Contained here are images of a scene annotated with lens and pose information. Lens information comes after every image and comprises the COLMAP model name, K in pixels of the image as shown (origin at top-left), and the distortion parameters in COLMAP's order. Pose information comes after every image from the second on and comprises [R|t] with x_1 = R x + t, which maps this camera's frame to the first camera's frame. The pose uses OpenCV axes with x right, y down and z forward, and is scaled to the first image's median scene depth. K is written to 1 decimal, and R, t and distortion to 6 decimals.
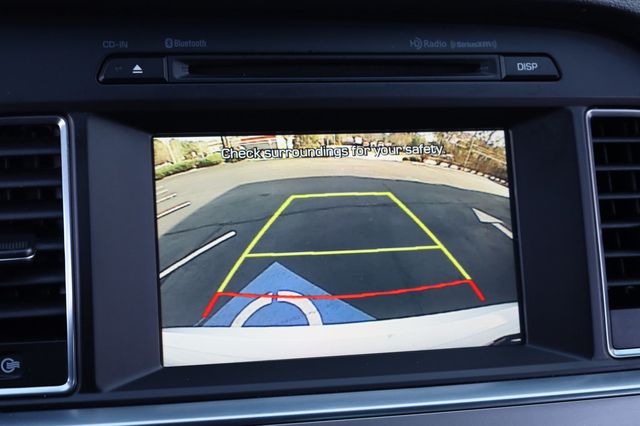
lens RADIAL K [[1090.4, 0, 320.0], [0, 1090.4, 213.0], [0, 0, 1]] dist [0.030079, -0.016916]
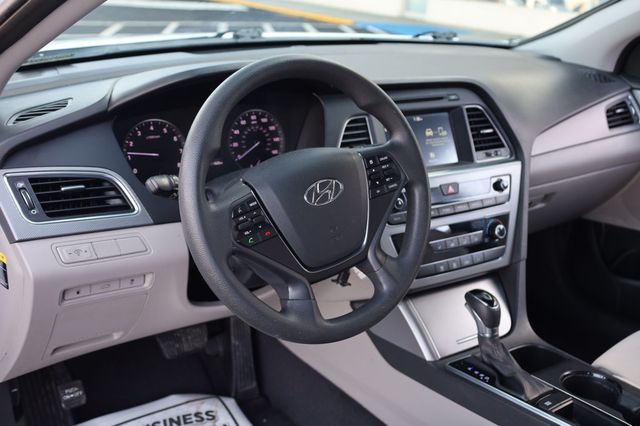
lens RADIAL K [[701.3, 0, 320.0], [0, 701.3, 213.0], [0, 0, 1]] dist [0.003768, -0.004739]
pose [[0.948973, -0.113748, 0.294127, -1.223709], [0.103961, 0.993386, 0.048752, 0.135293], [-0.297727, -0.015687, 0.954522, -1.556393]]
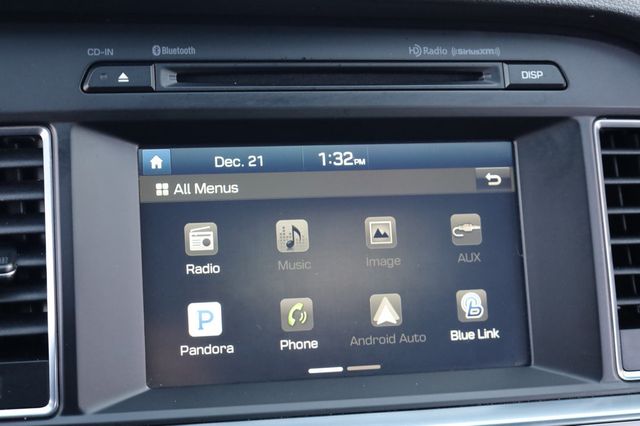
lens RADIAL K [[1140.0, 0, 320.0], [0, 1140.0, 213.0], [0, 0, 1]] dist [-0.036852, 0.145895]
pose [[0.999925, 0.001234, -0.012206, 0.017291], [-0.001386, 0.999921, -0.012505, -0.000457], [0.012190, 0.012521, 0.999847, 0.003013]]
